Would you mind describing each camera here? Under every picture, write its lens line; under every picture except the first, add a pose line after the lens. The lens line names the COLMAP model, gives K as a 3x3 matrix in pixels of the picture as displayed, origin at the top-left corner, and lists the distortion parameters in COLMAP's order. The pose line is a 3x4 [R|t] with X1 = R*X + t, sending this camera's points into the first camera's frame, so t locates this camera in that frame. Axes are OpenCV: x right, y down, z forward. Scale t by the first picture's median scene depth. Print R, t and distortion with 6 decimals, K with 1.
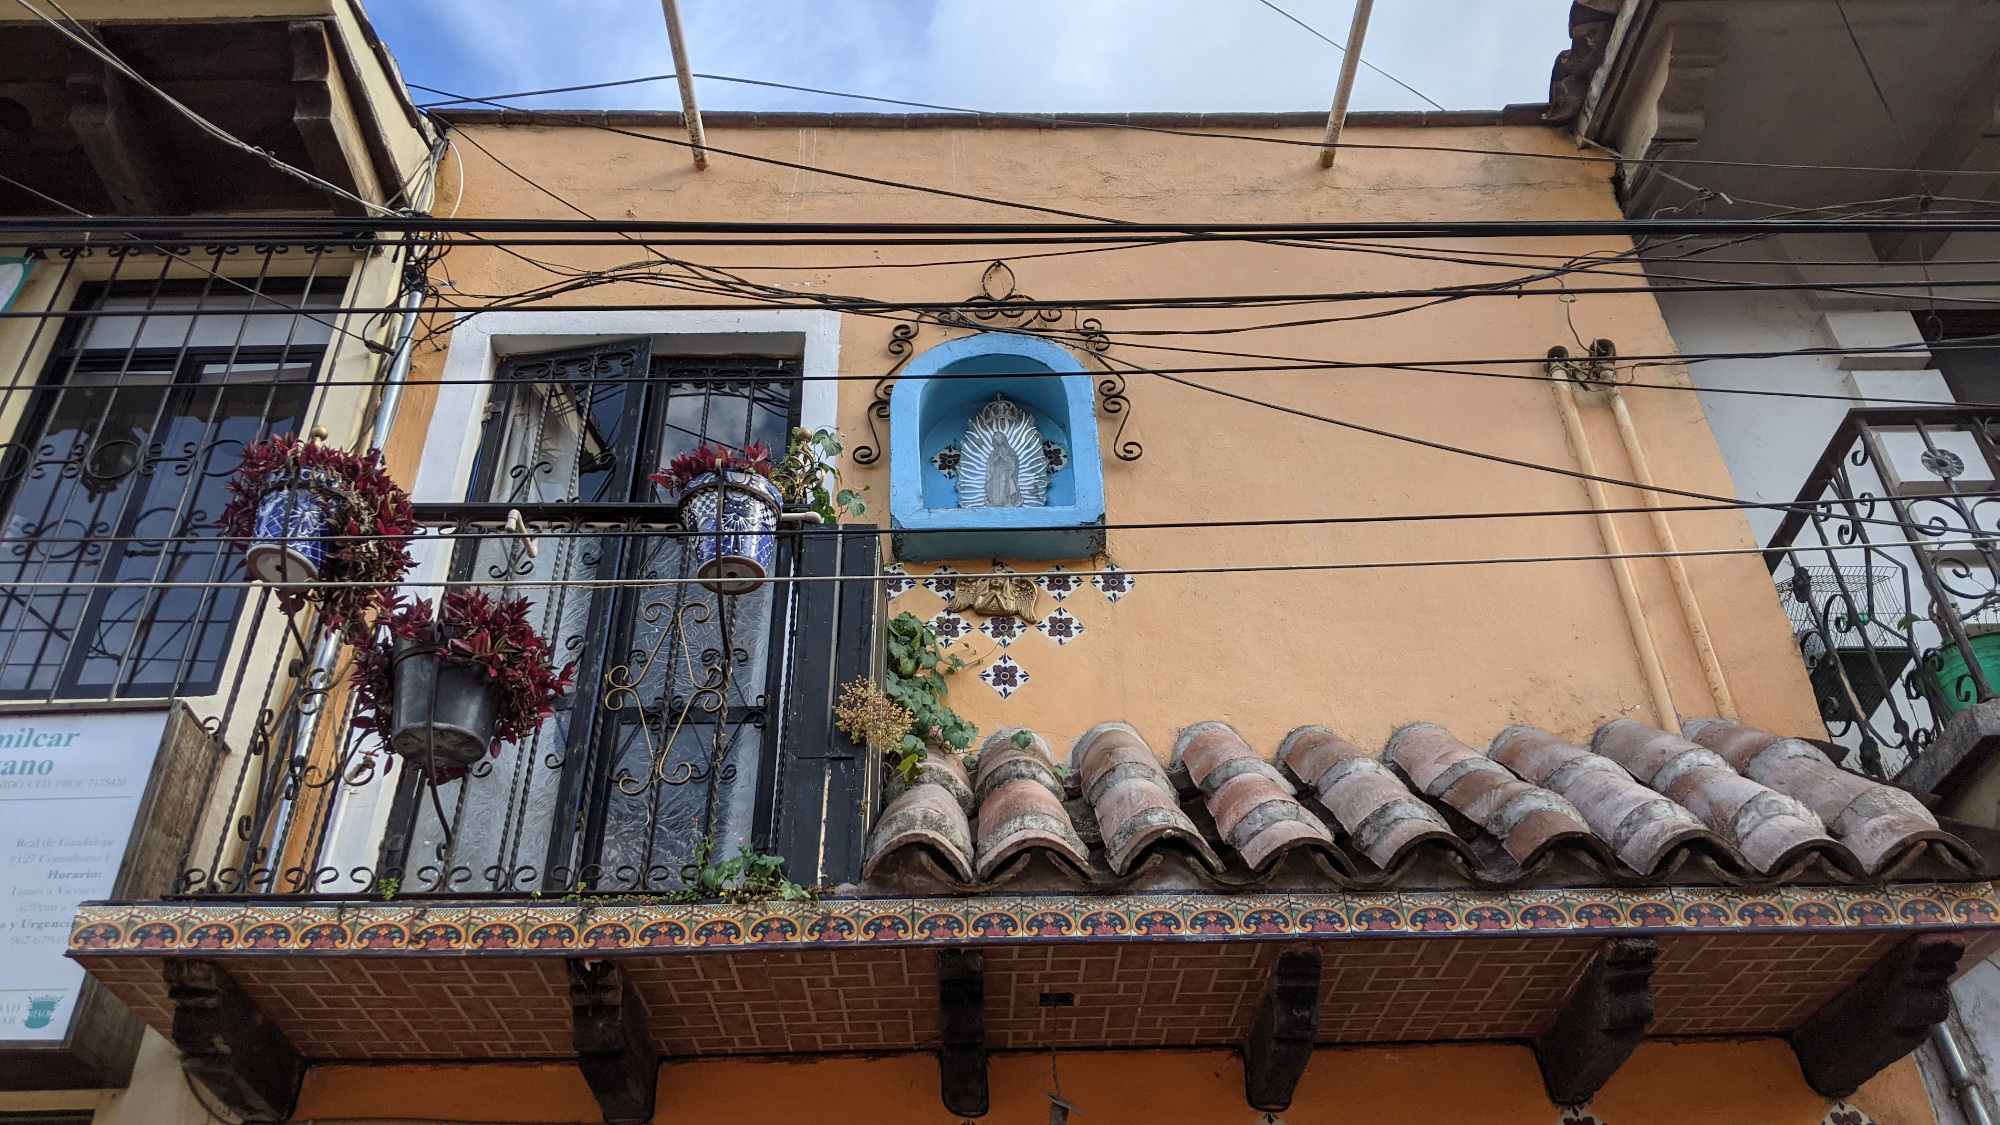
lens RADIAL K [[1660.2, 0, 999.6], [0, 1660.2, 567.9], [0, 0, 1]] dist [0.013720, -0.000362]
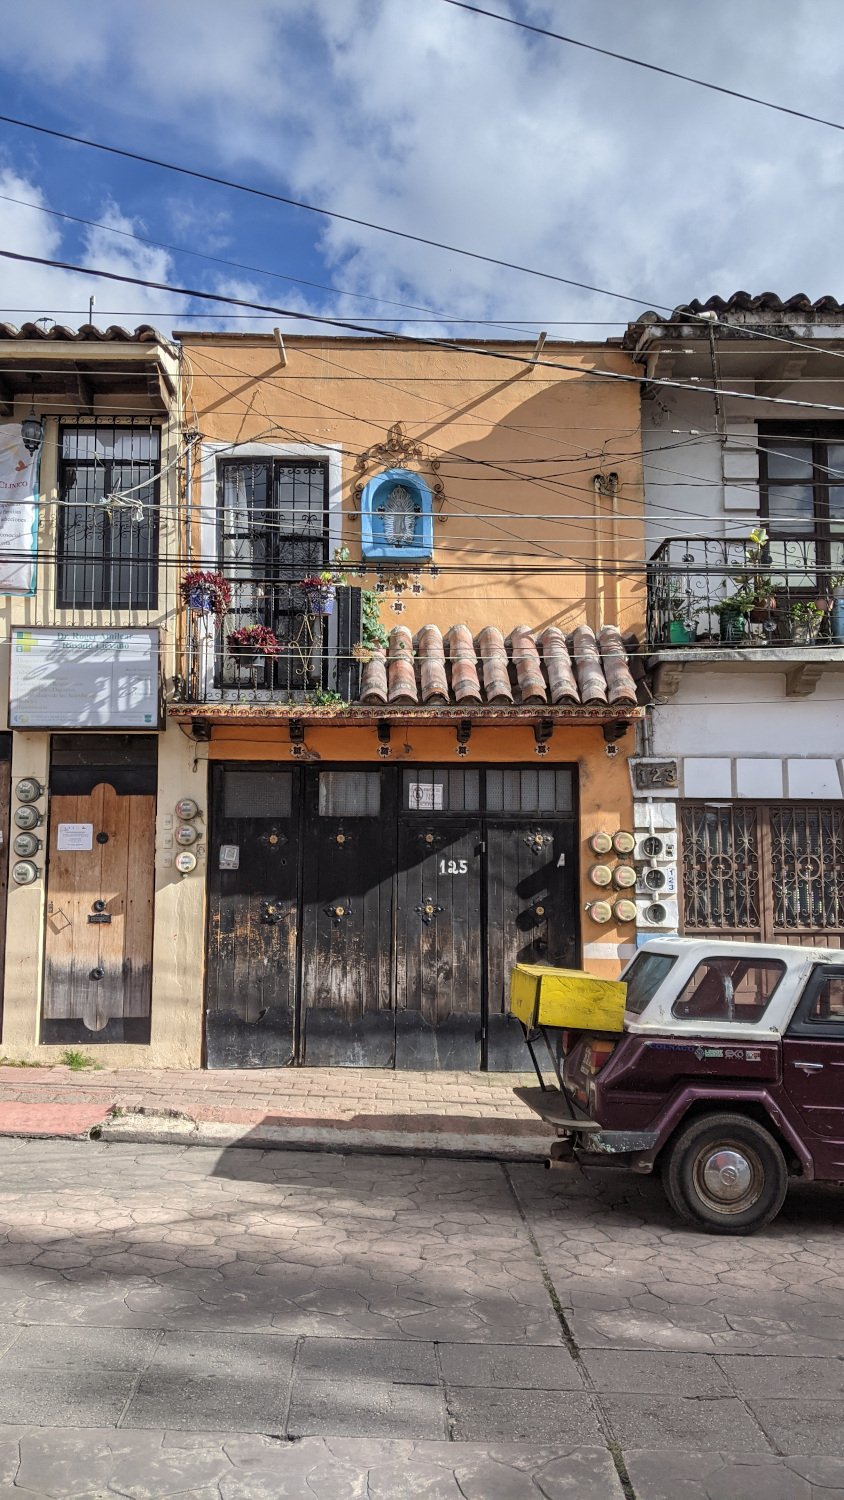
lens RADIAL K [[1245.2, 0, 420.5], [0, 1245.2, 750.6], [0, 0, 1]] dist [0.013720, -0.000362]
pose [[0.999738, 0.018310, 0.013750, 0.022049], [-0.022660, 0.877372, 0.479274, -1.045477], [-0.003288, -0.479460, 0.877557, -1.546655]]
